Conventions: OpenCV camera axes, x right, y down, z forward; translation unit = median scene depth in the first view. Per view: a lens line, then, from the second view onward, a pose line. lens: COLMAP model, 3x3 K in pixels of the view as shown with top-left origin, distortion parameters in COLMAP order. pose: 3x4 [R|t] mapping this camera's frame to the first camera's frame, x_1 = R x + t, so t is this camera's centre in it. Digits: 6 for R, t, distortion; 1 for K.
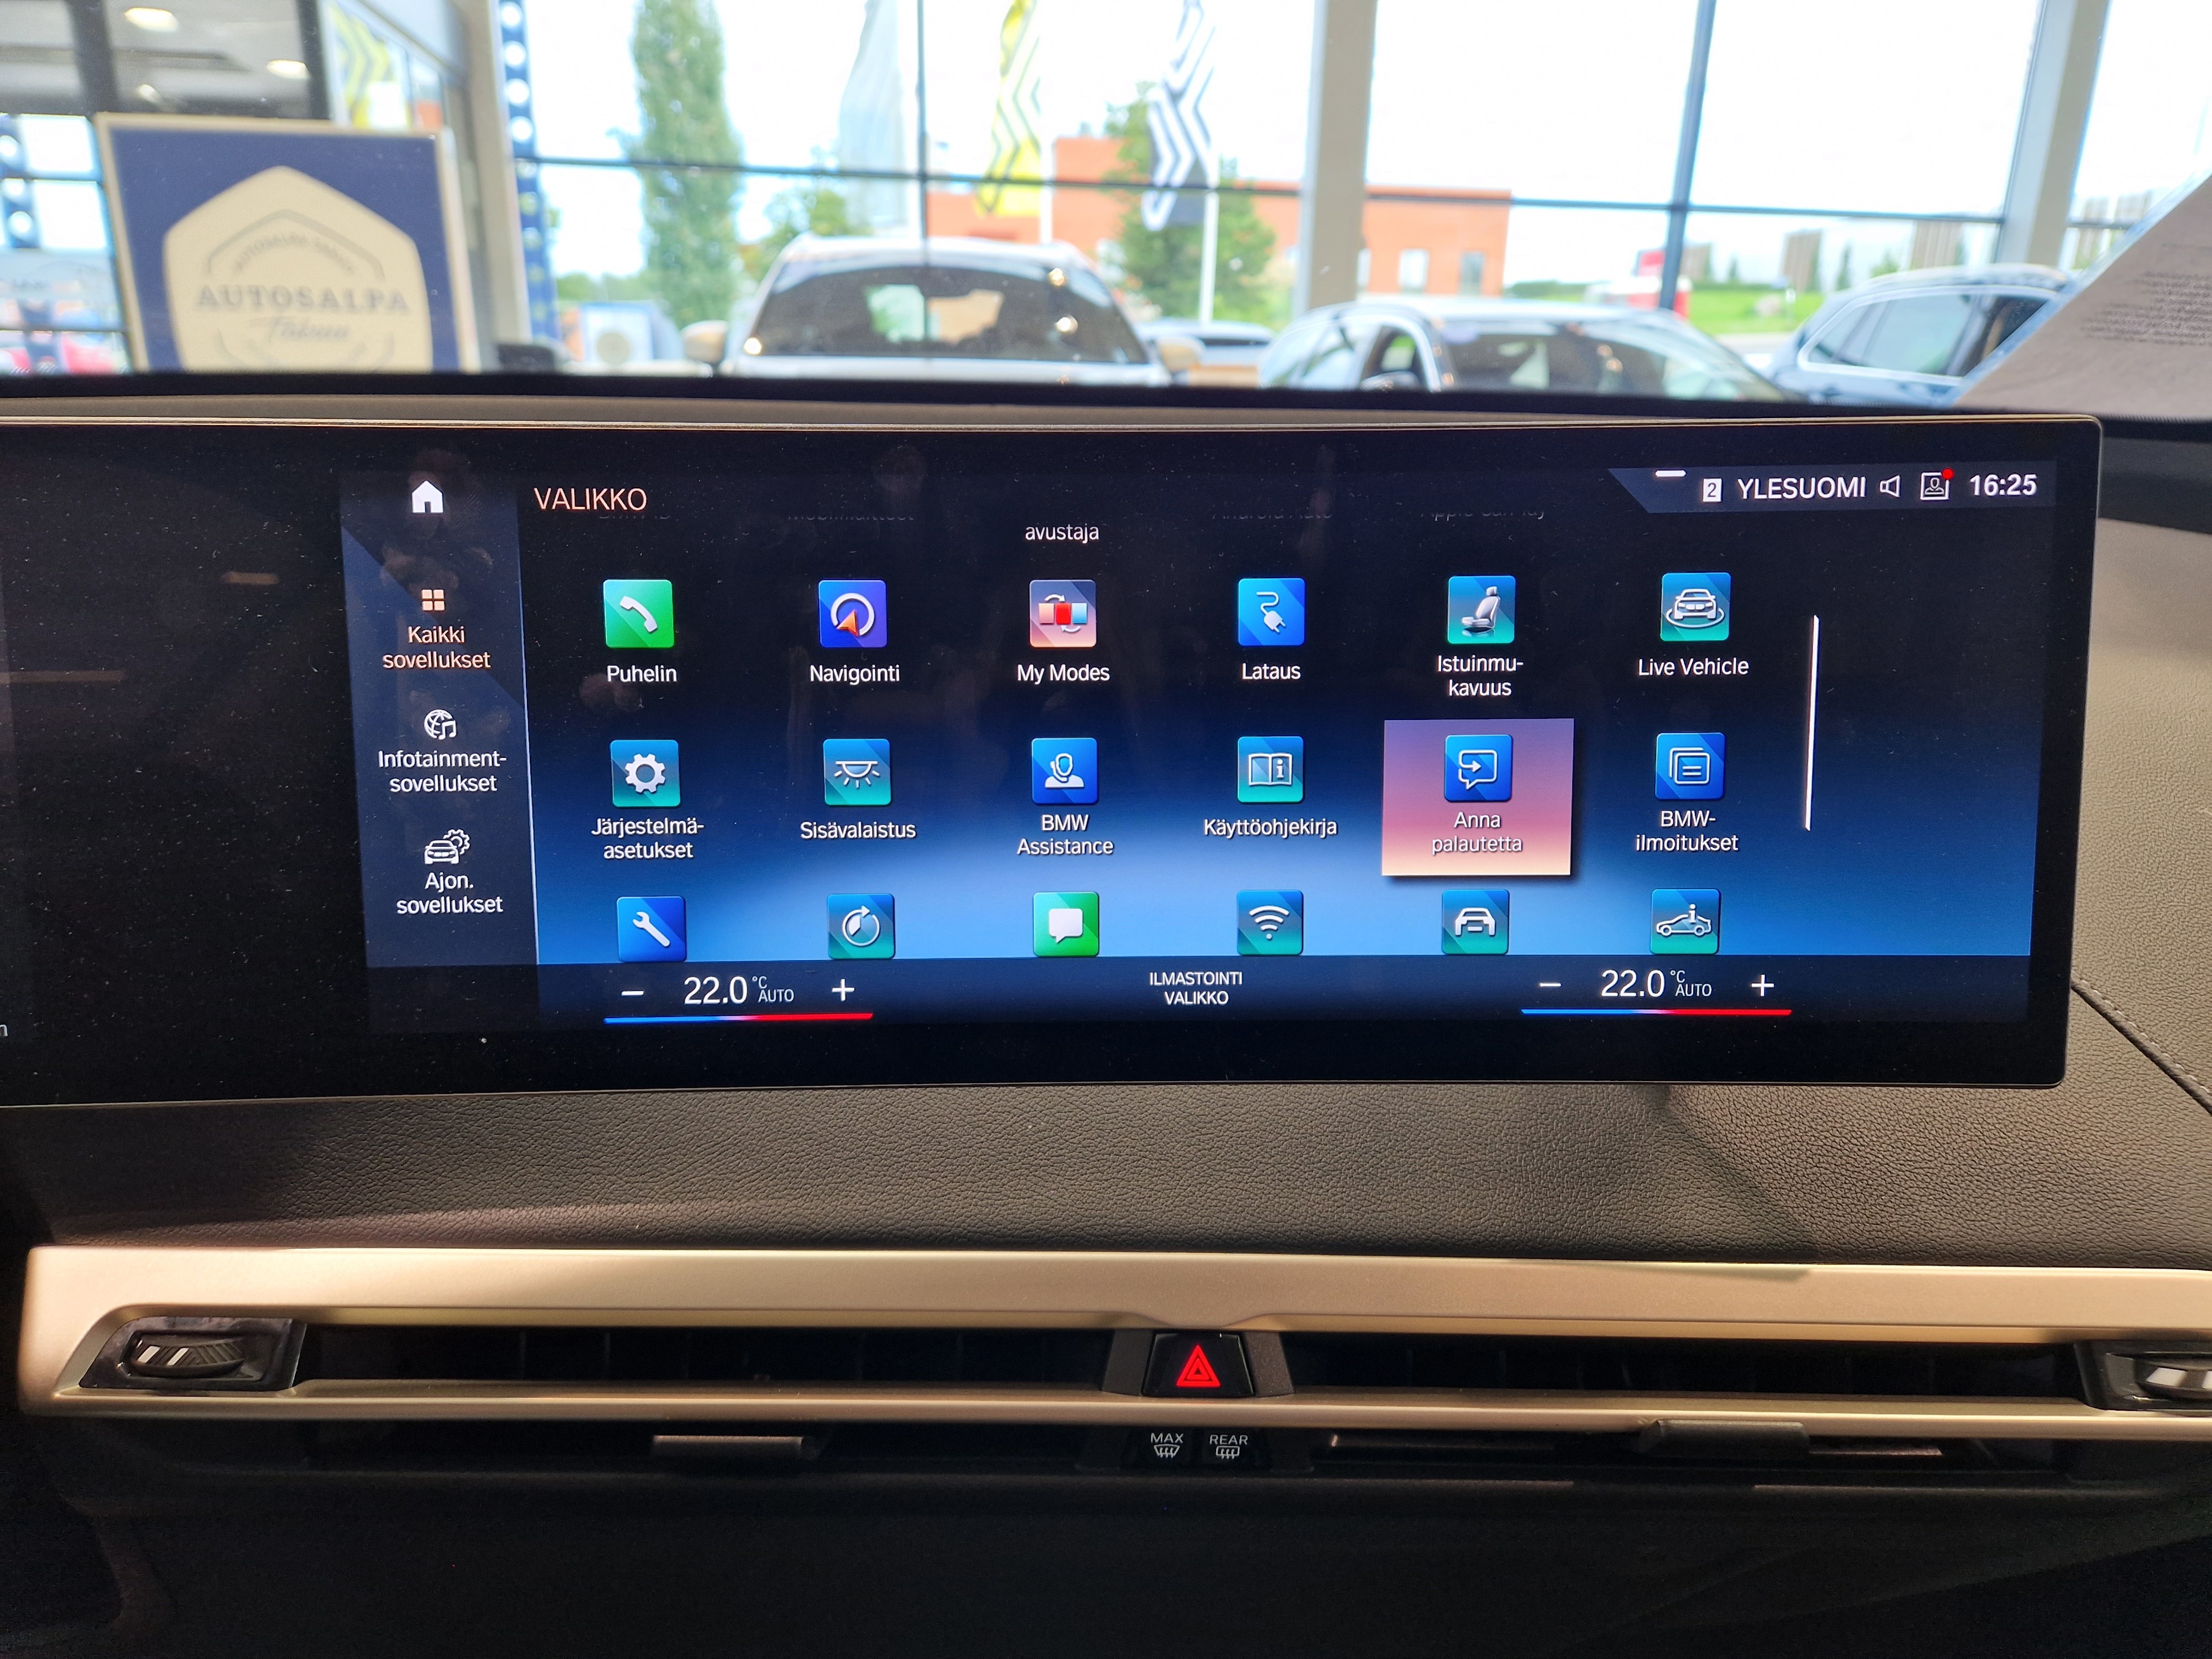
lens RADIAL K [[1497.7, 0, 1106.0], [0, 1497.7, 829.5], [0, 0, 1]] dist [0.029250, -0.001306]
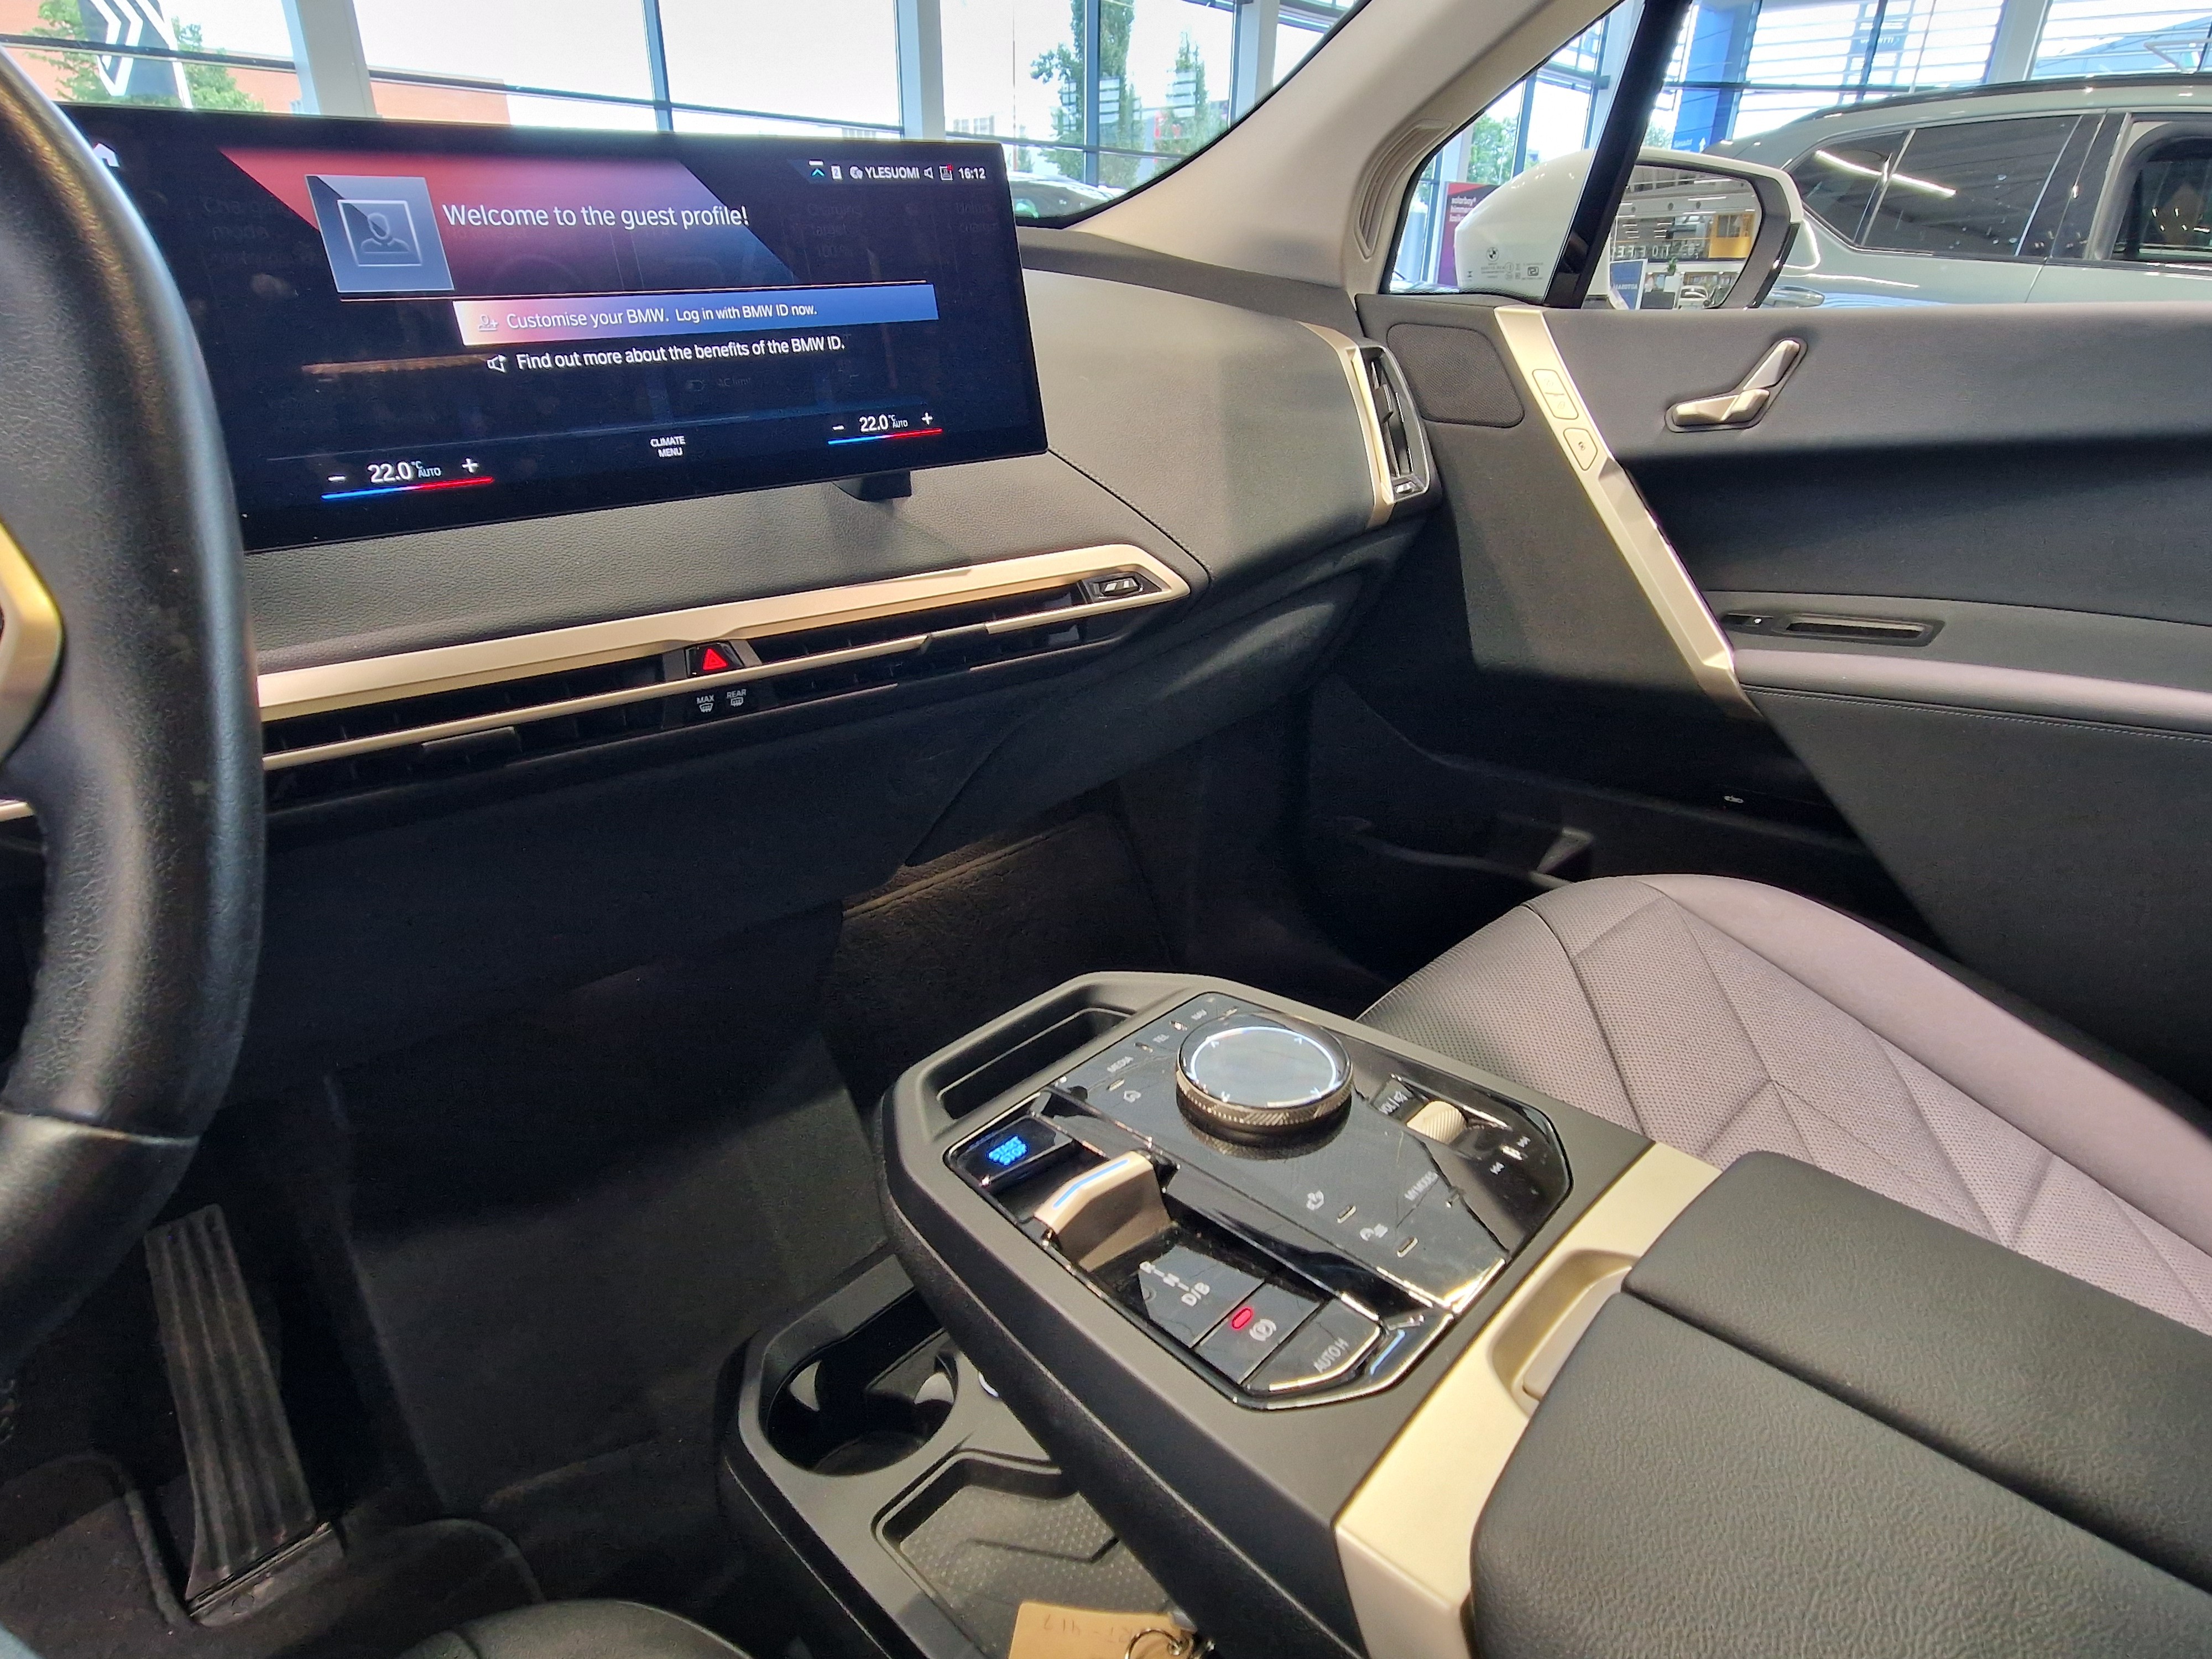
lens RADIAL K [[1306.1, 0, 1106.0], [0, 1306.1, 829.5], [0, 0, 1]] dist [0.024077, -0.003535]
pose [[0.801450, -0.253361, 0.541743, -0.495527], [0.194665, 0.967017, 0.164266, 0.390758], [-0.565493, -0.026192, 0.824337, -0.666140]]
